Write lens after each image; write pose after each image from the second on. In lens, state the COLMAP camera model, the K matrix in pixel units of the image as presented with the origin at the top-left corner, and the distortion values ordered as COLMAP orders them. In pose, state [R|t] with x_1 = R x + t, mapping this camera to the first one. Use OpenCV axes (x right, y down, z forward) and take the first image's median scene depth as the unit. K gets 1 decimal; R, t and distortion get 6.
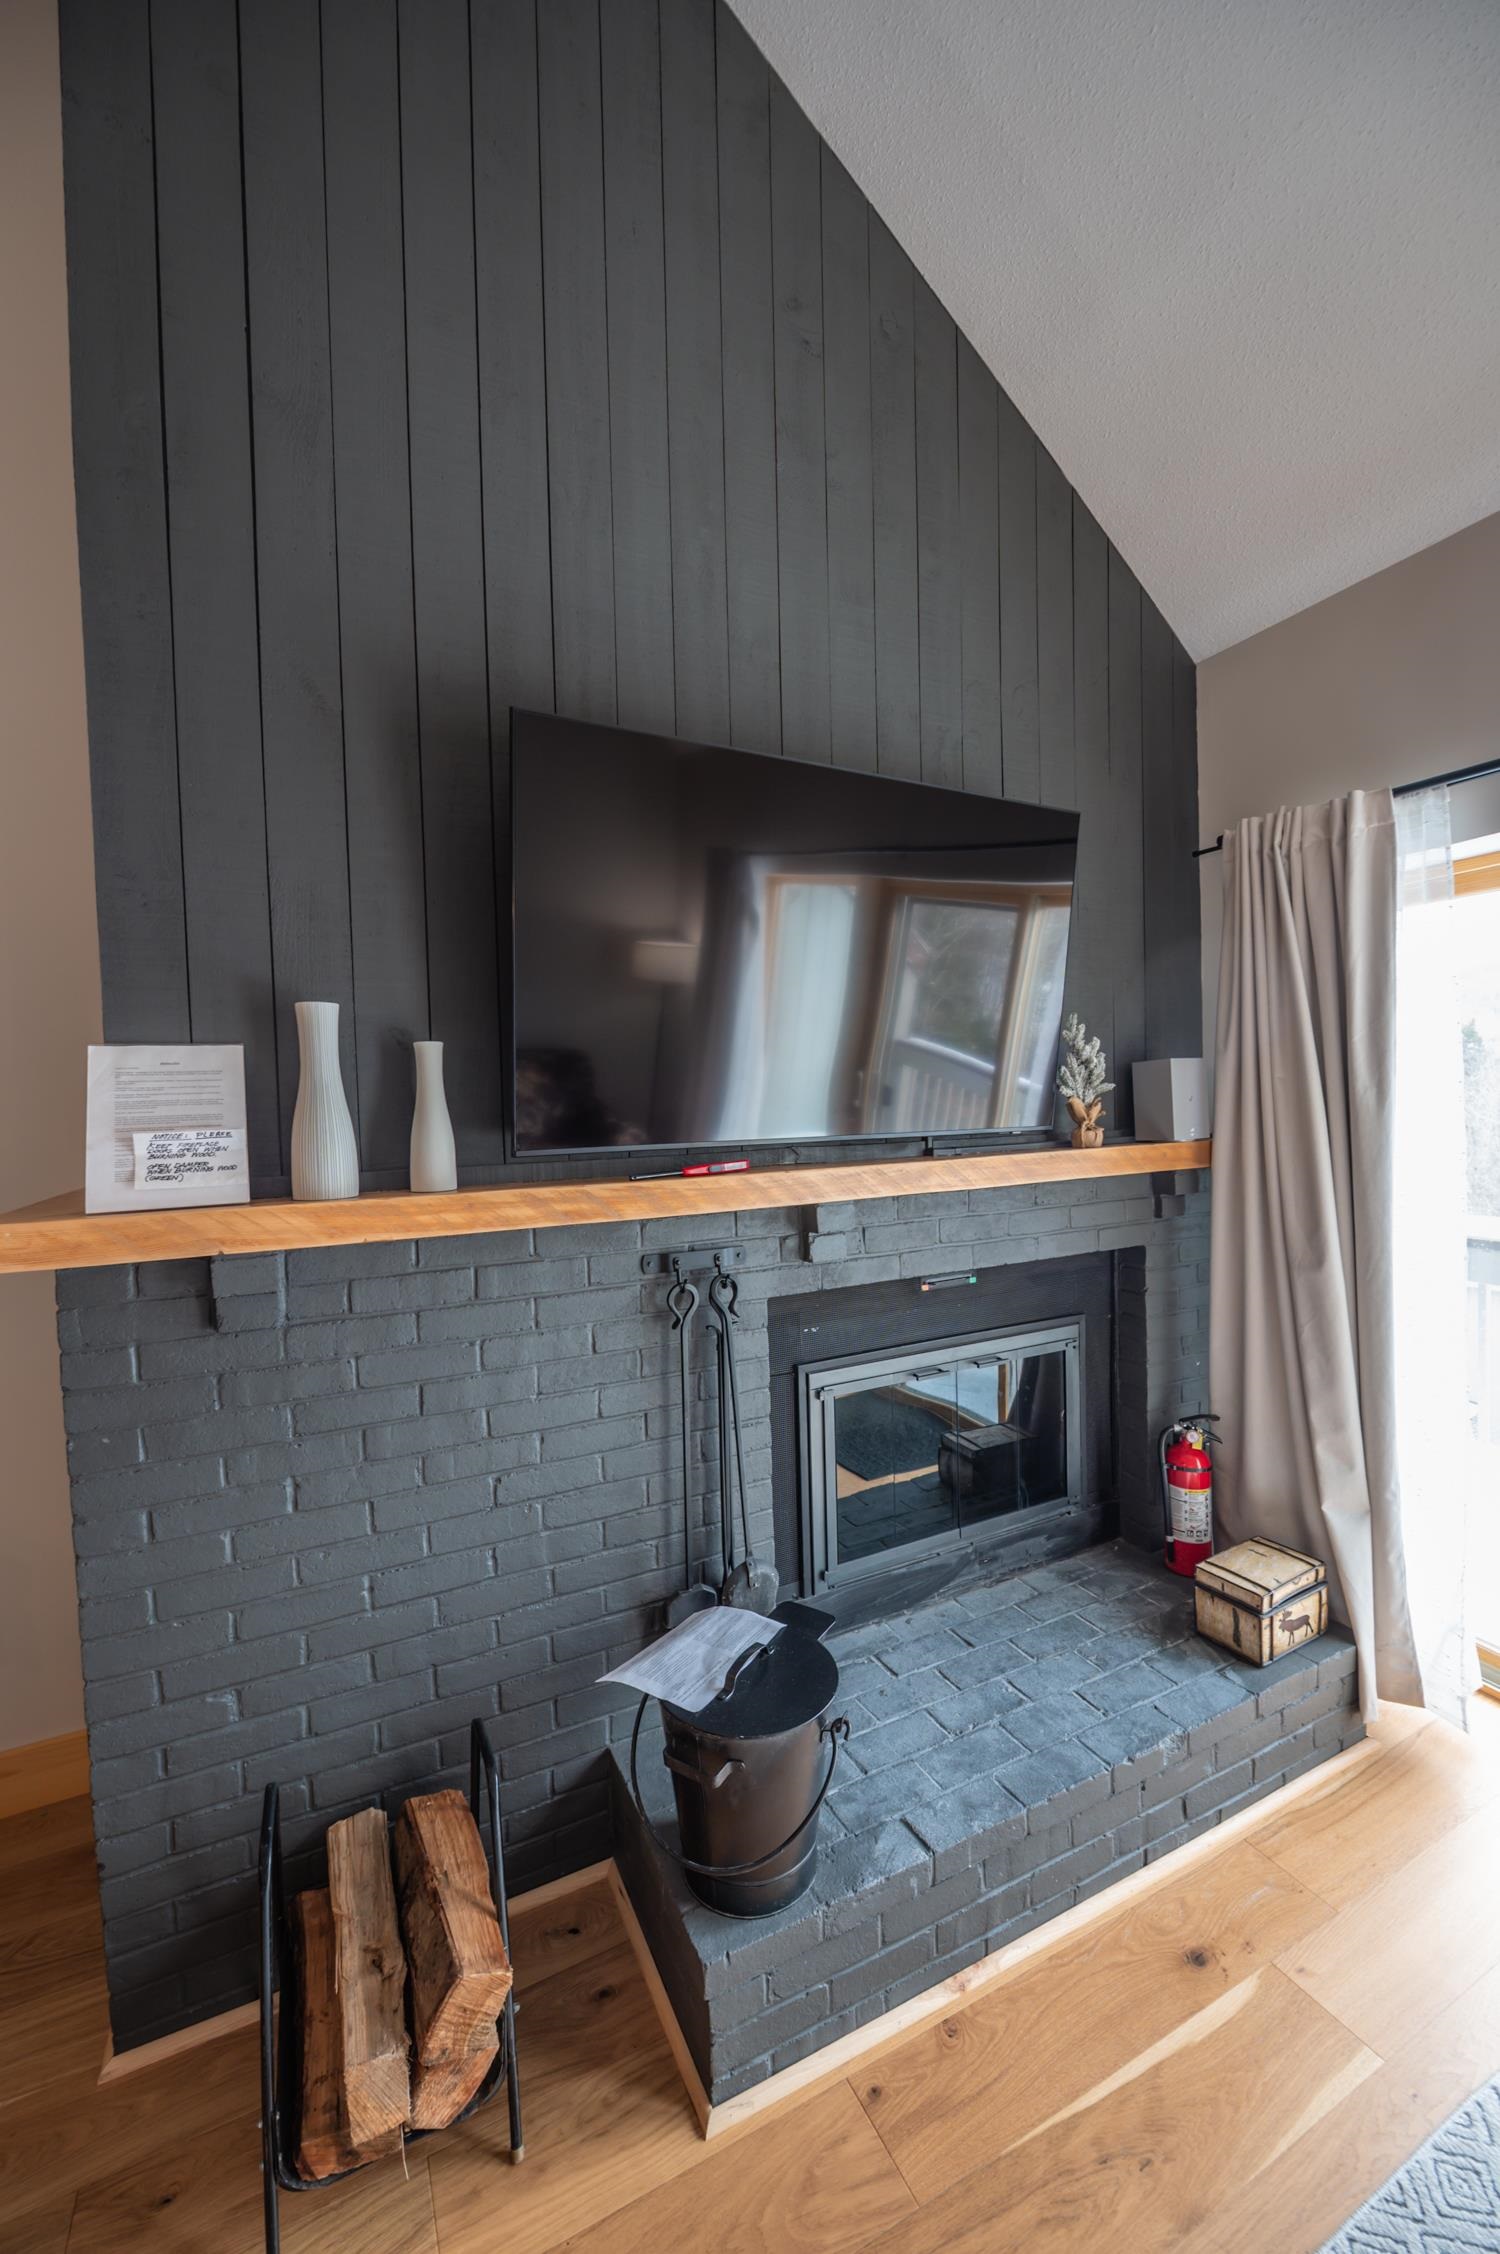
lens RADIAL K [[891.6, 0, 754.5], [0, 891.6, 1134.3], [0, 0, 1]] dist [-0.008503, -0.001299]
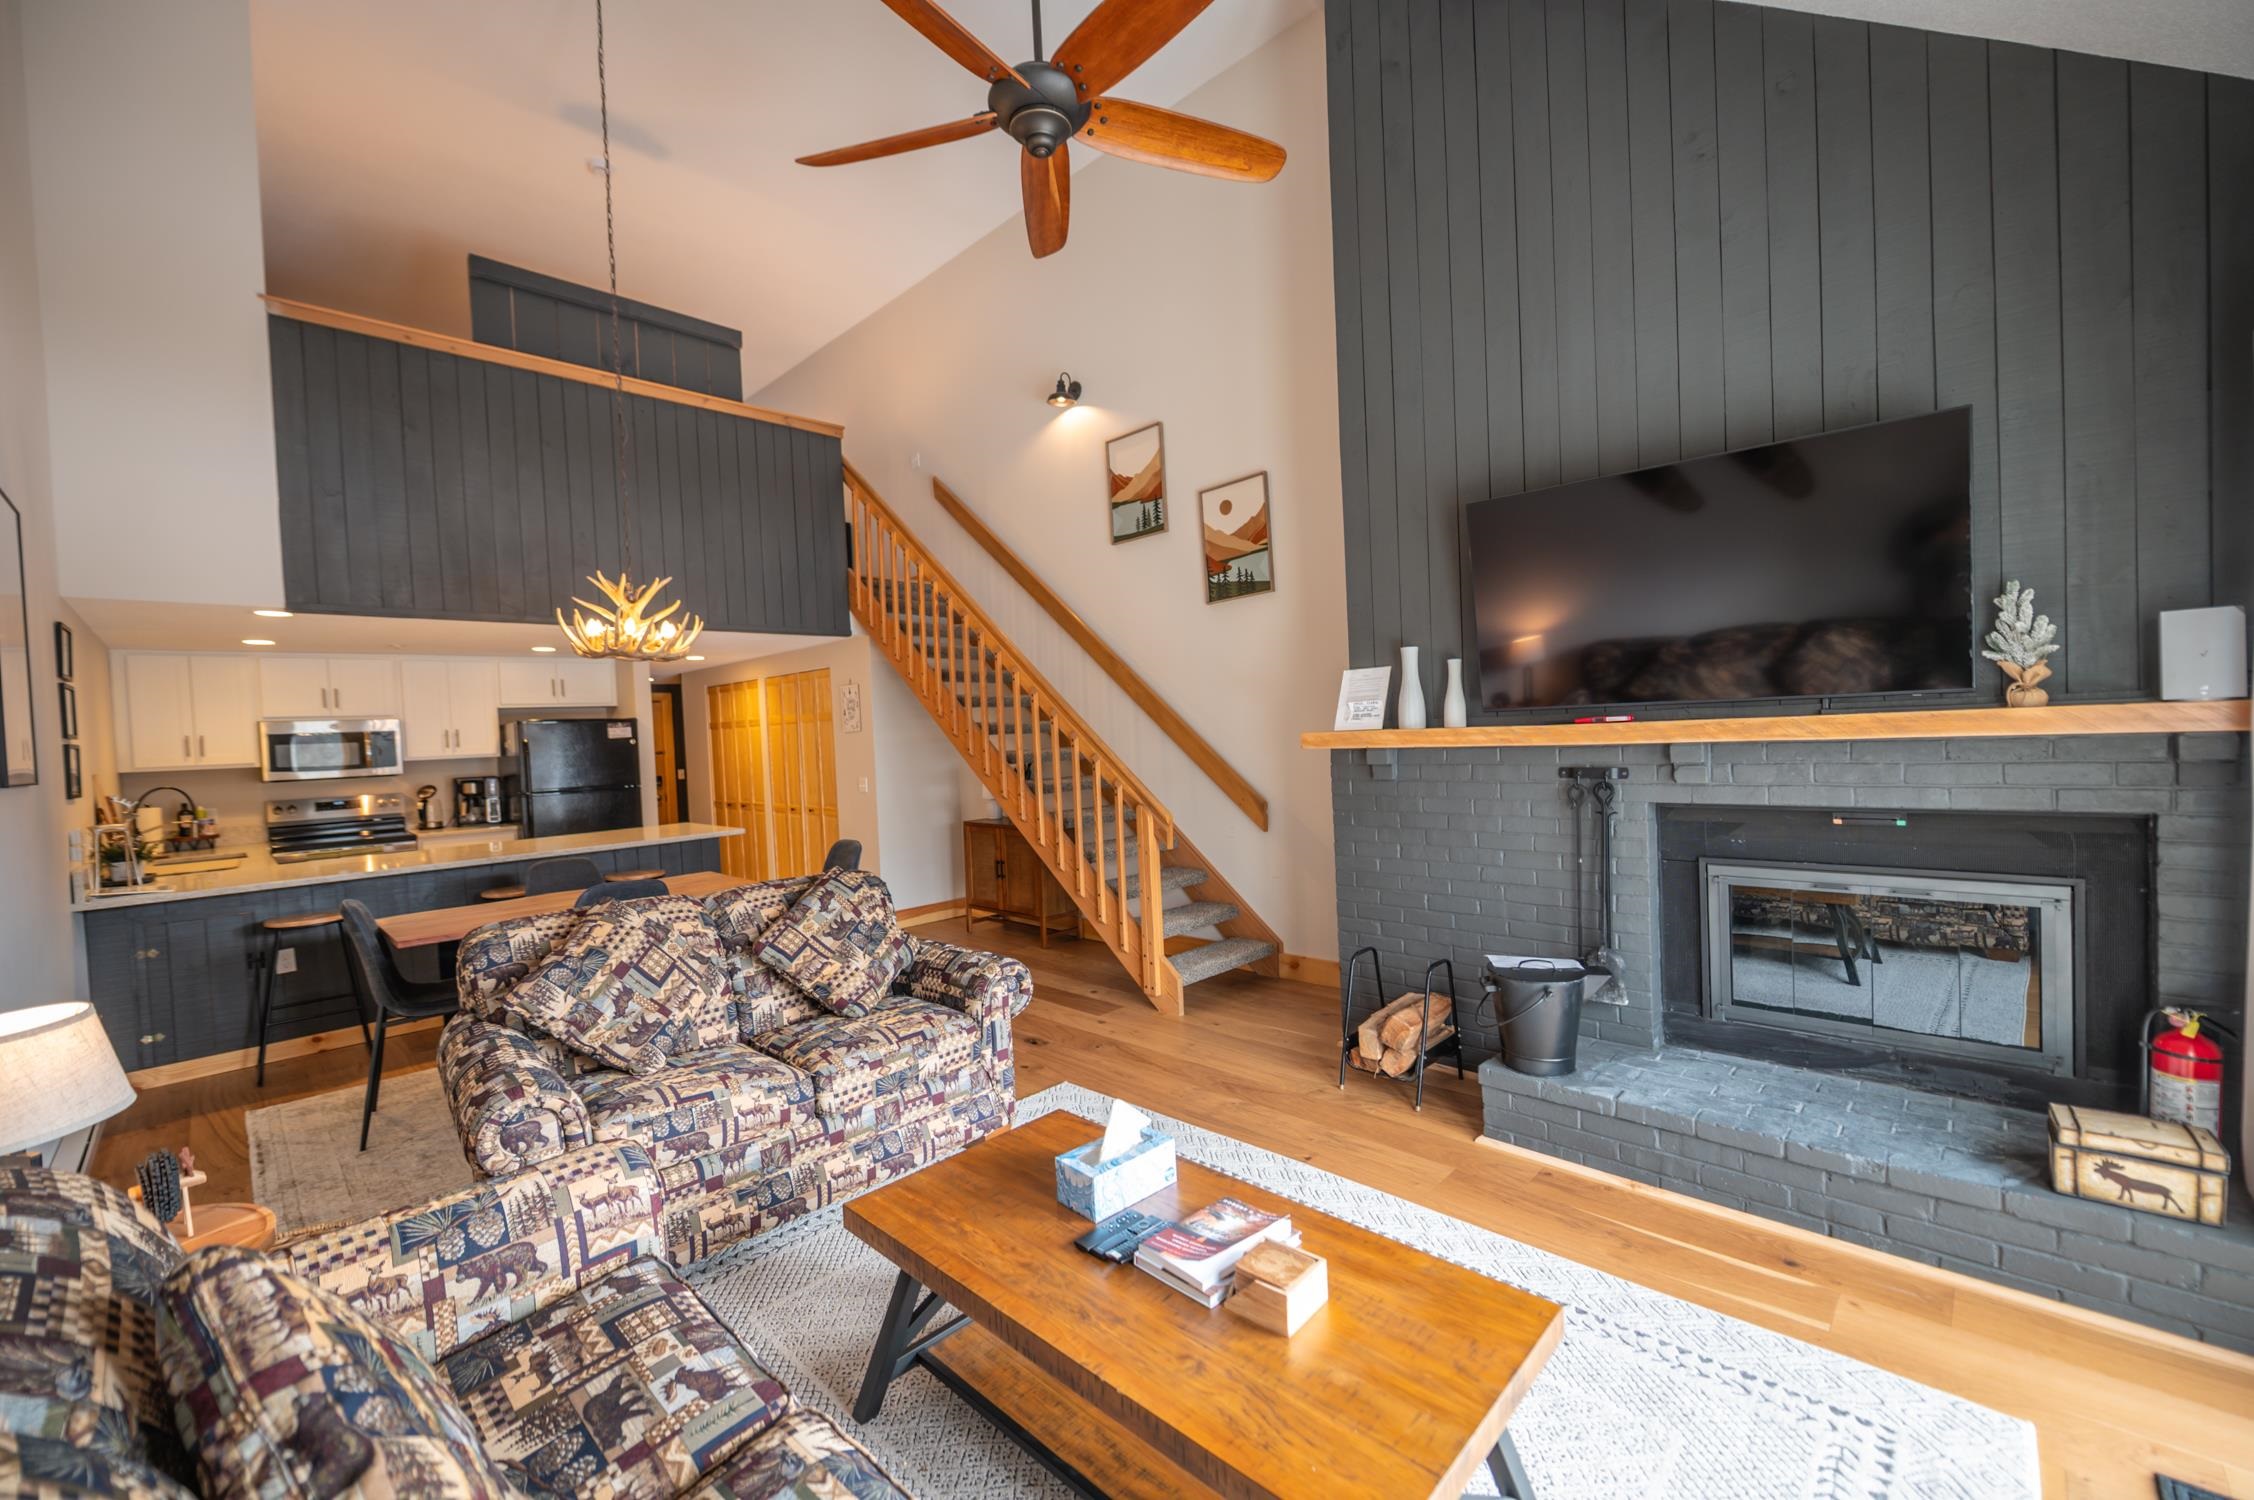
lens RADIAL K [[891.6, 0, 1121.2], [0, 891.6, 750.8], [0, 0, 1]] dist [-0.008503, -0.001299]
pose [[0.330064, 0.036301, -0.943260, 1.354780], [-0.000412, 0.999266, 0.038312, 0.035275], [0.943959, -0.012257, 0.329836, -0.463735]]
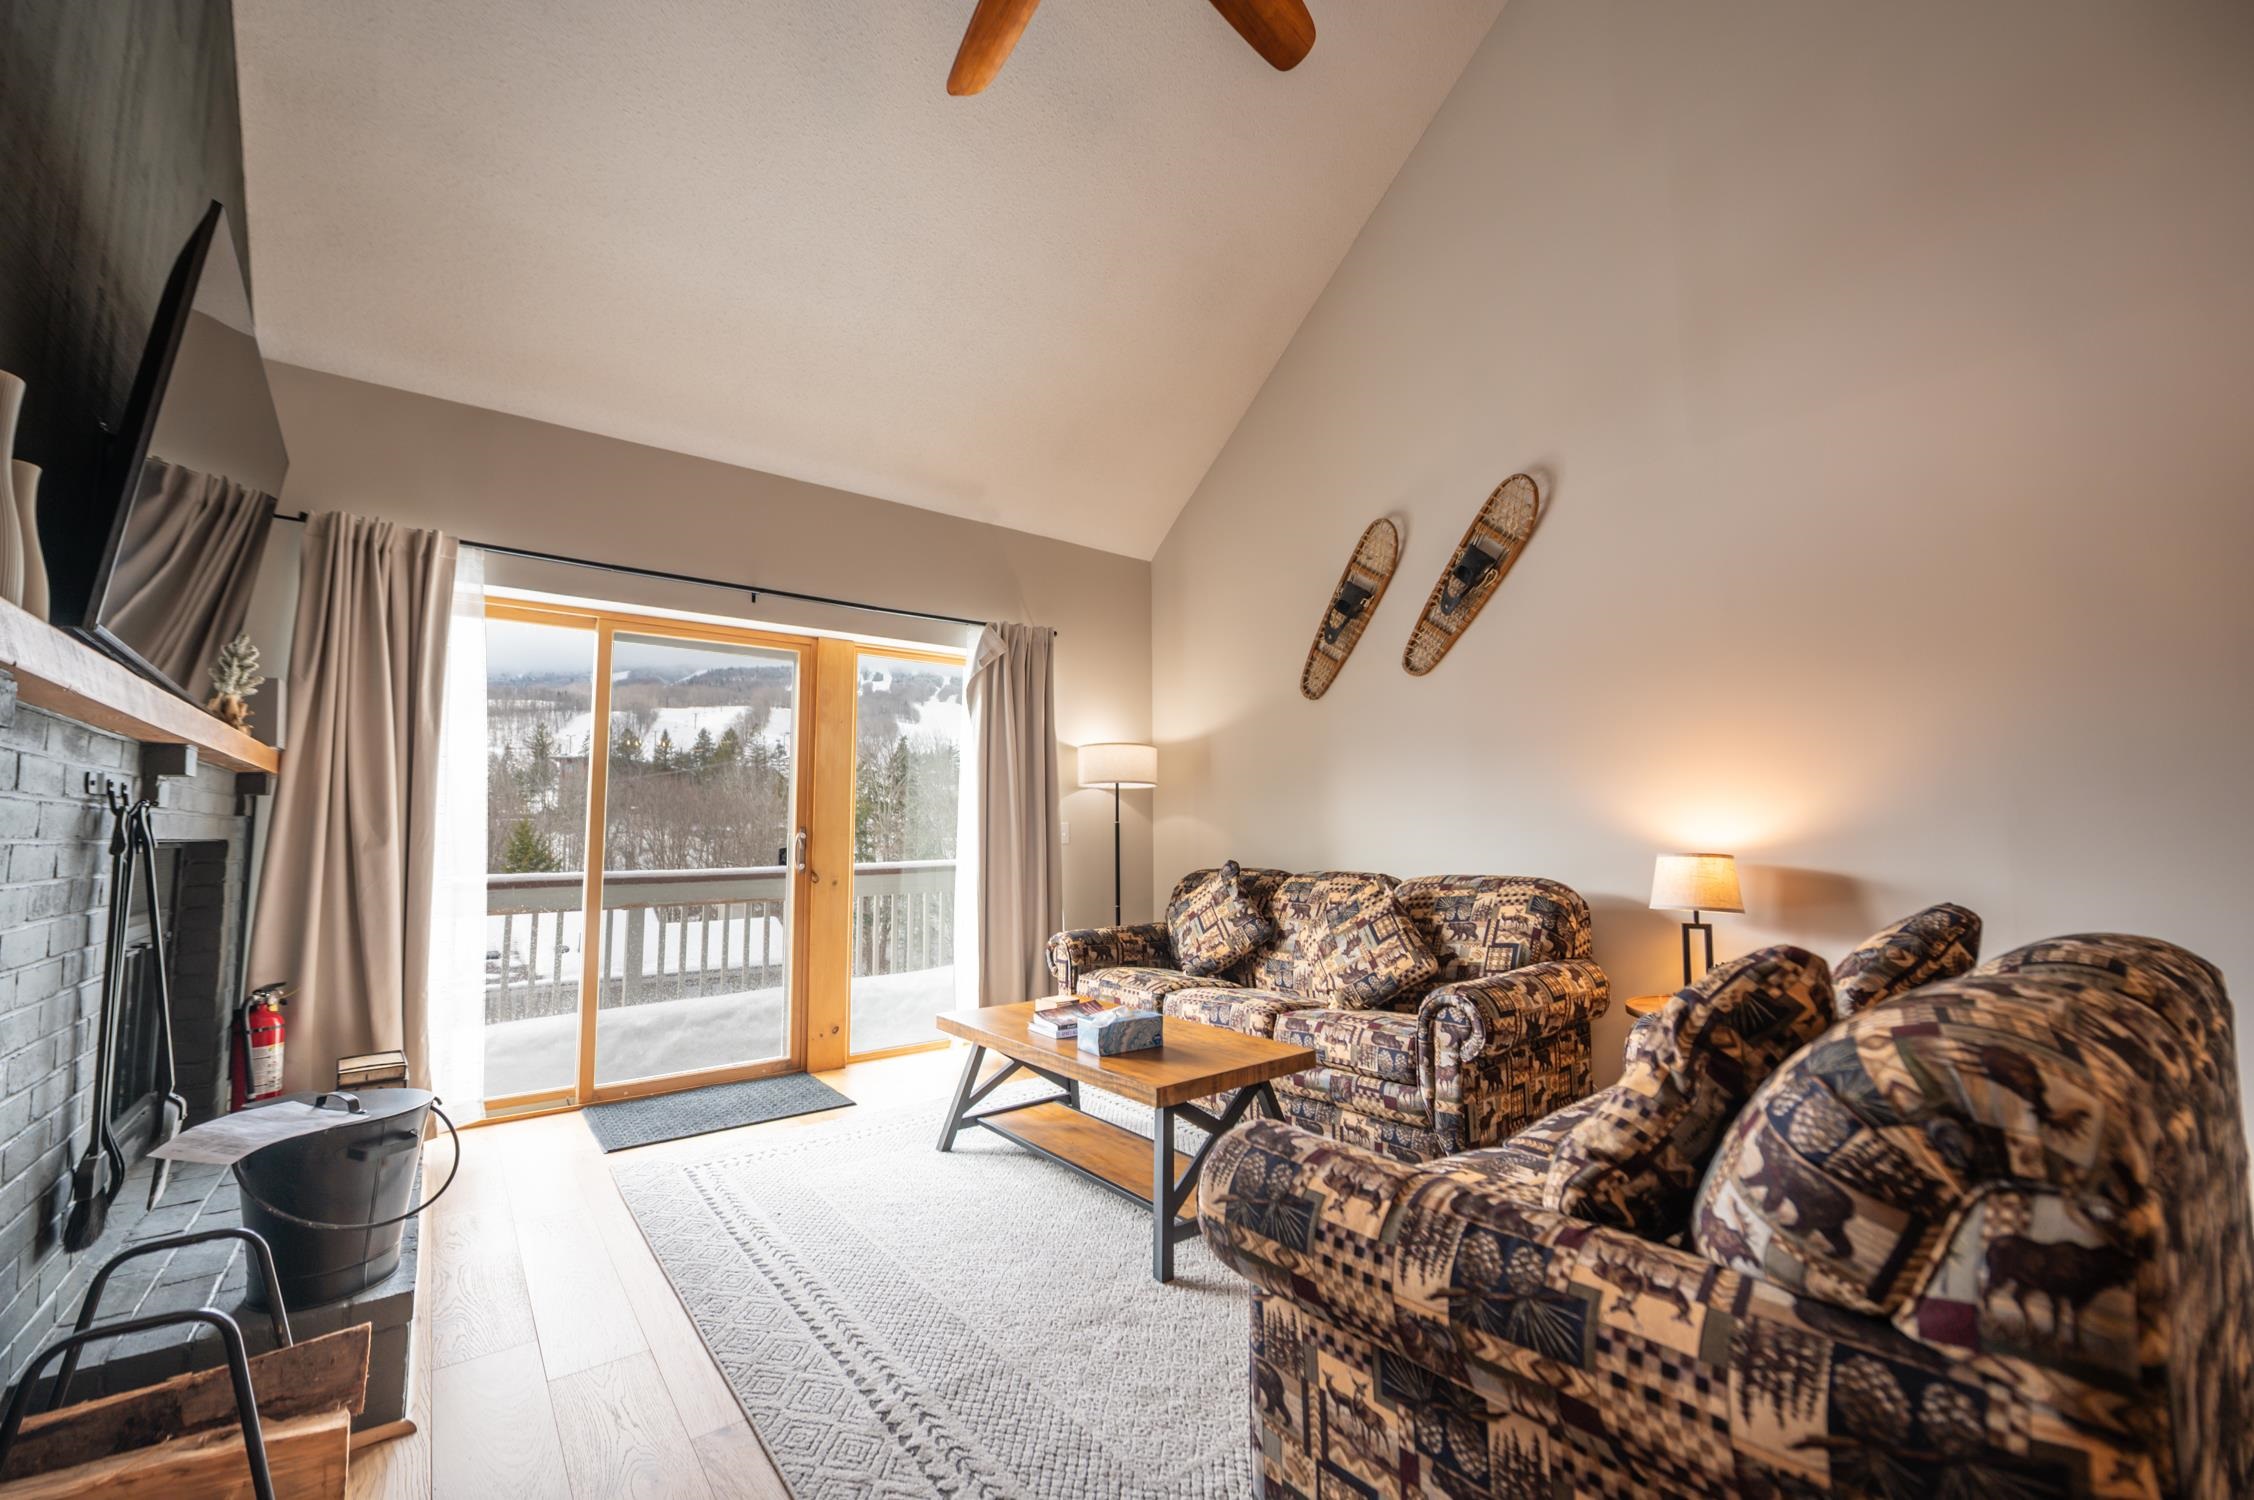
lens RADIAL K [[891.6, 0, 1124.9], [0, 891.6, 750.1], [0, 0, 1]] dist [-0.008503, -0.001299]
pose [[-0.209611, 0.115504, 0.970939, -1.401616], [0.040959, 0.993164, -0.109306, 0.287557], [-0.976927, 0.016857, -0.212909, 0.222352]]
